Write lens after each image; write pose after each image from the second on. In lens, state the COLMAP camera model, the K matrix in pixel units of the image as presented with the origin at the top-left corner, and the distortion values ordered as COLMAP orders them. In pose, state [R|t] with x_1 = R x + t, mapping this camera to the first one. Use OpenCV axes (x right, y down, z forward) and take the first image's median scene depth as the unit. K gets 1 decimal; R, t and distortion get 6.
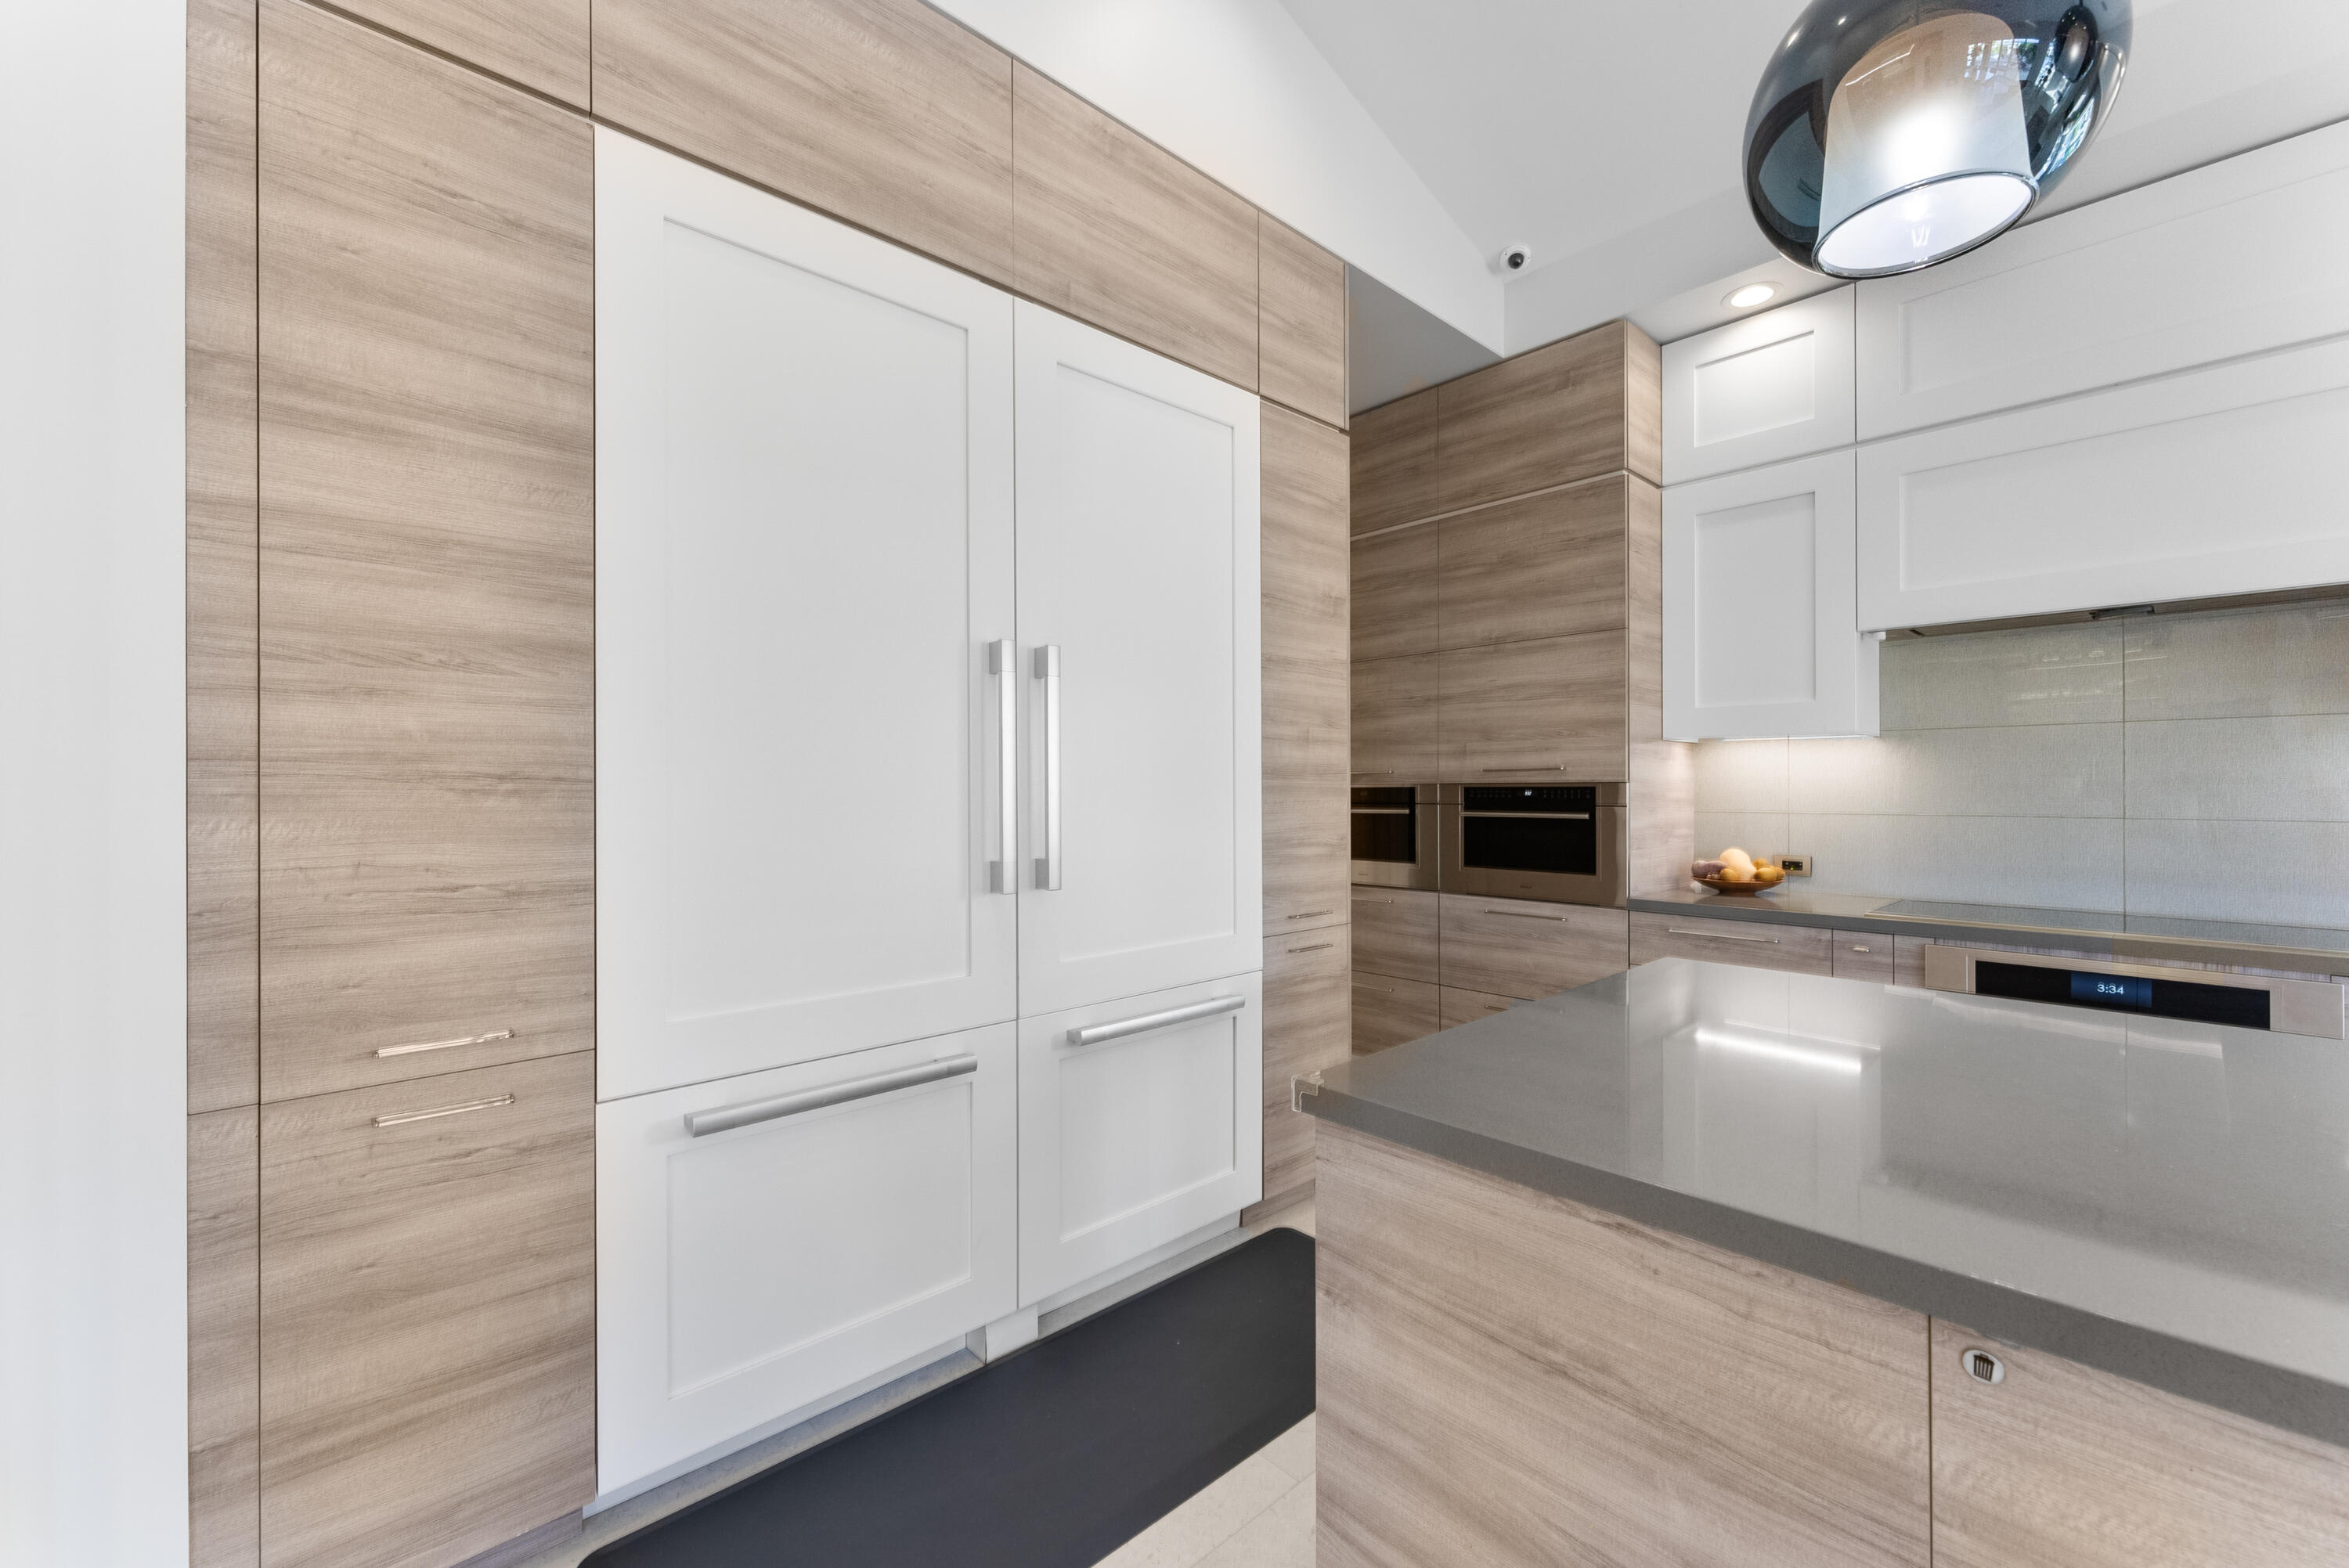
lens RADIAL K [[949.2, 0, 1186.6], [0, 949.2, 783.6], [0, 0, 1]] dist [-0.007275, 0.002149]
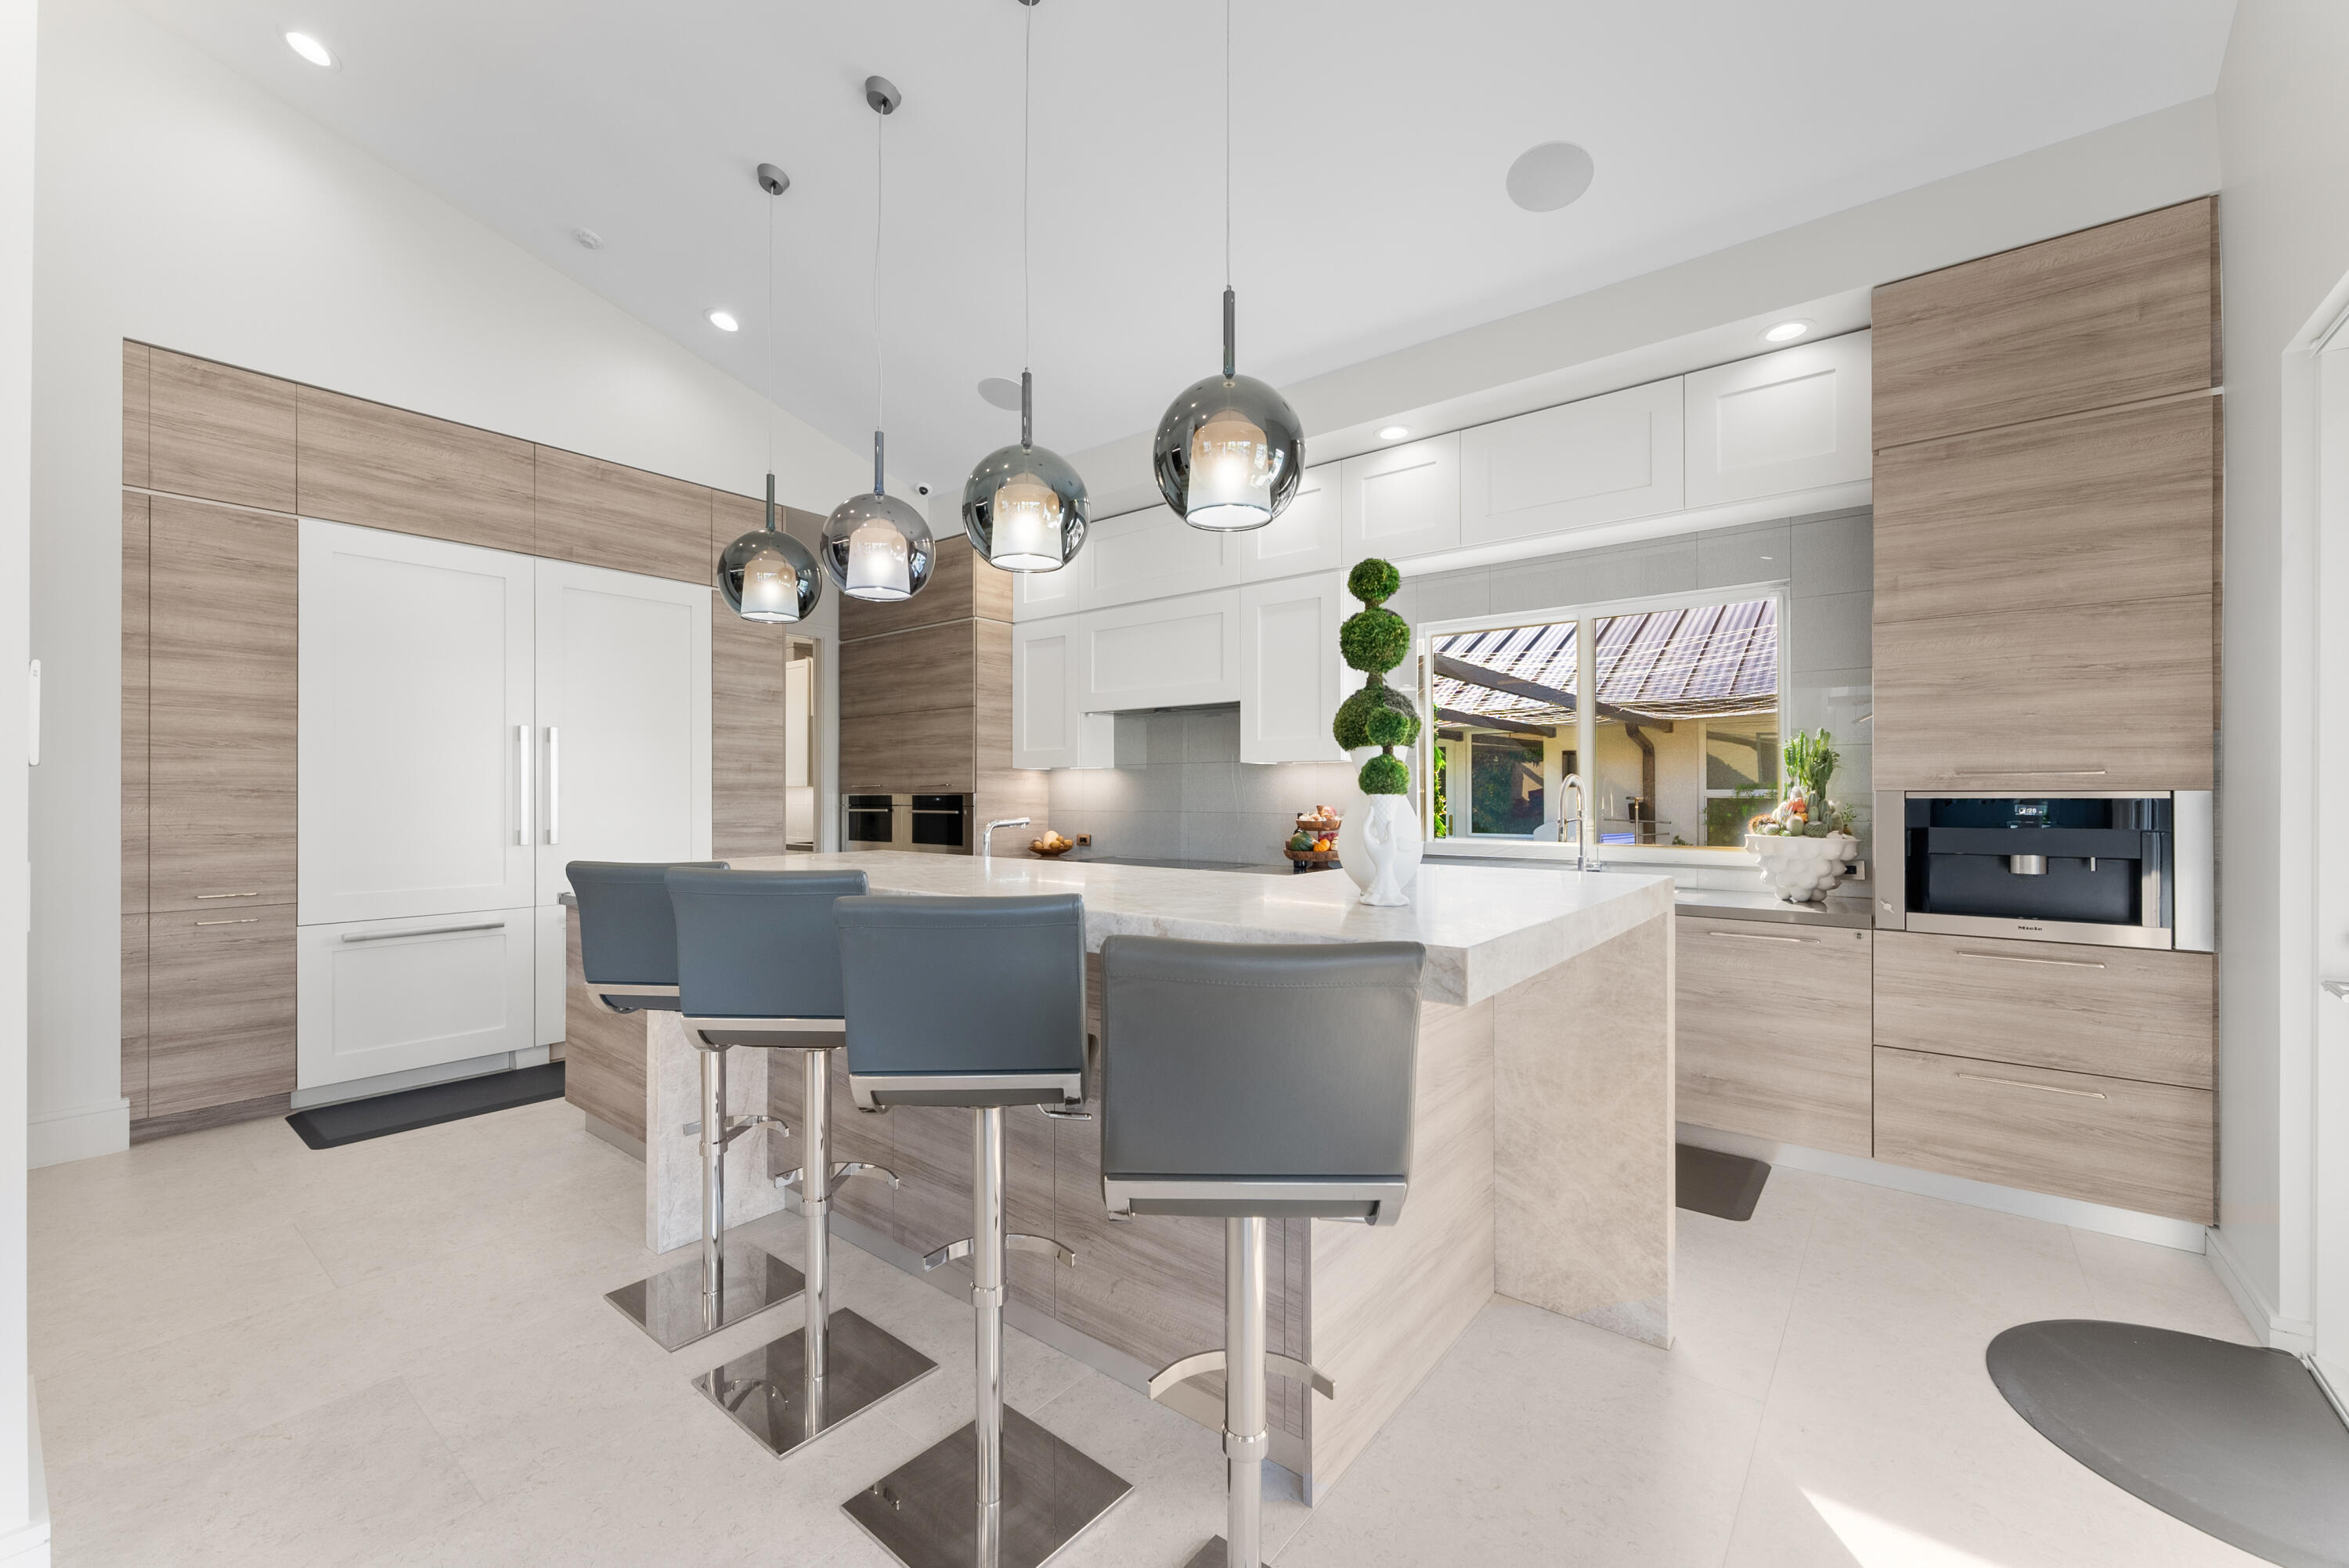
lens RADIAL K [[949.2, 0, 1189.4], [0, 949.2, 790.2], [0, 0, 1]] dist [-0.007275, 0.002149]
pose [[0.988204, 0.003748, 0.153099, 0.925693], [-0.003538, 0.999992, -0.001644, -0.008661], [-0.153104, 0.001083, 0.988209, -1.276082]]
